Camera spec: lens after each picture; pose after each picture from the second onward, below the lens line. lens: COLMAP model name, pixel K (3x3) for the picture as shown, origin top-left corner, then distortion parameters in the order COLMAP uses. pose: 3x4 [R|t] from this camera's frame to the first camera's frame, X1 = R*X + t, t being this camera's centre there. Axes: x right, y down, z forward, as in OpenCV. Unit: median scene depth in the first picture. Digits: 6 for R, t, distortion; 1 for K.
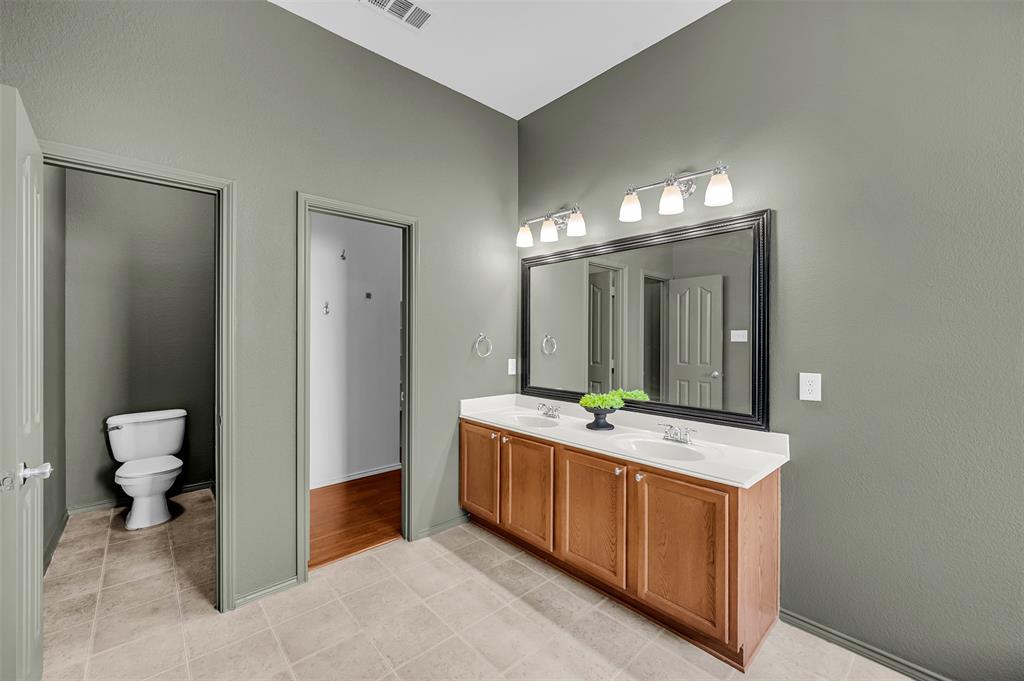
lens RADIAL K [[410.5, 0, 512.0], [0, 410.5, 340.5], [0, 0, 1]] dist [-0.000537, -0.000036]
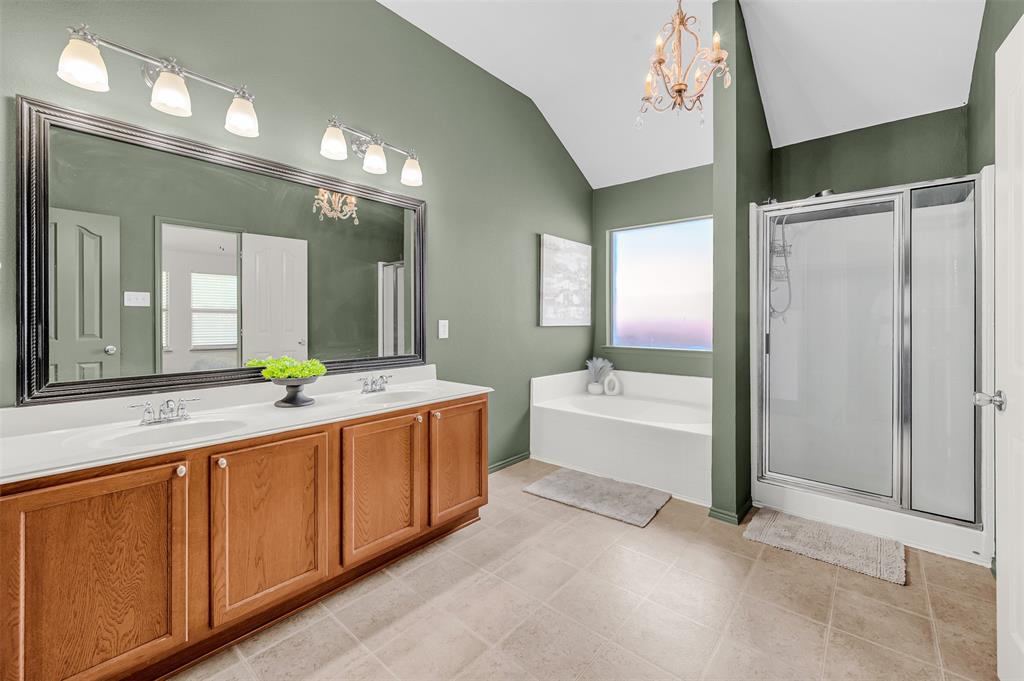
lens RADIAL K [[426.3, 0, 513.3], [0, 426.3, 316.1], [0, 0, 1]] dist [0.001389, 0.000102]
pose [[-0.129902, 0.002622, 0.991523, -0.774131], [0.005352, 0.999984, -0.001943, 0.061085], [-0.991512, 0.005055, -0.129914, 0.847202]]
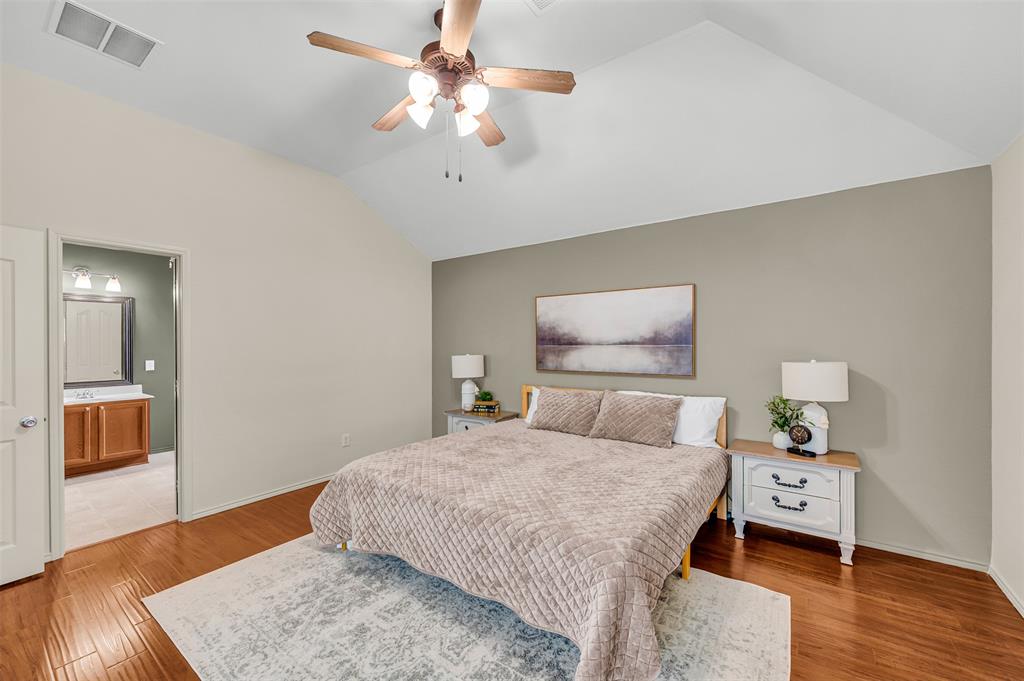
lens RADIAL K [[410.5, 0, 512.0], [0, 410.5, 340.5], [0, 0, 1]] dist [-0.000537, -0.000036]
pose [[-0.200962, -0.005907, 0.979581, -2.239984], [0.006424, 0.999952, 0.007347, -0.055764], [-0.979578, 0.007770, -0.200914, -0.766176]]
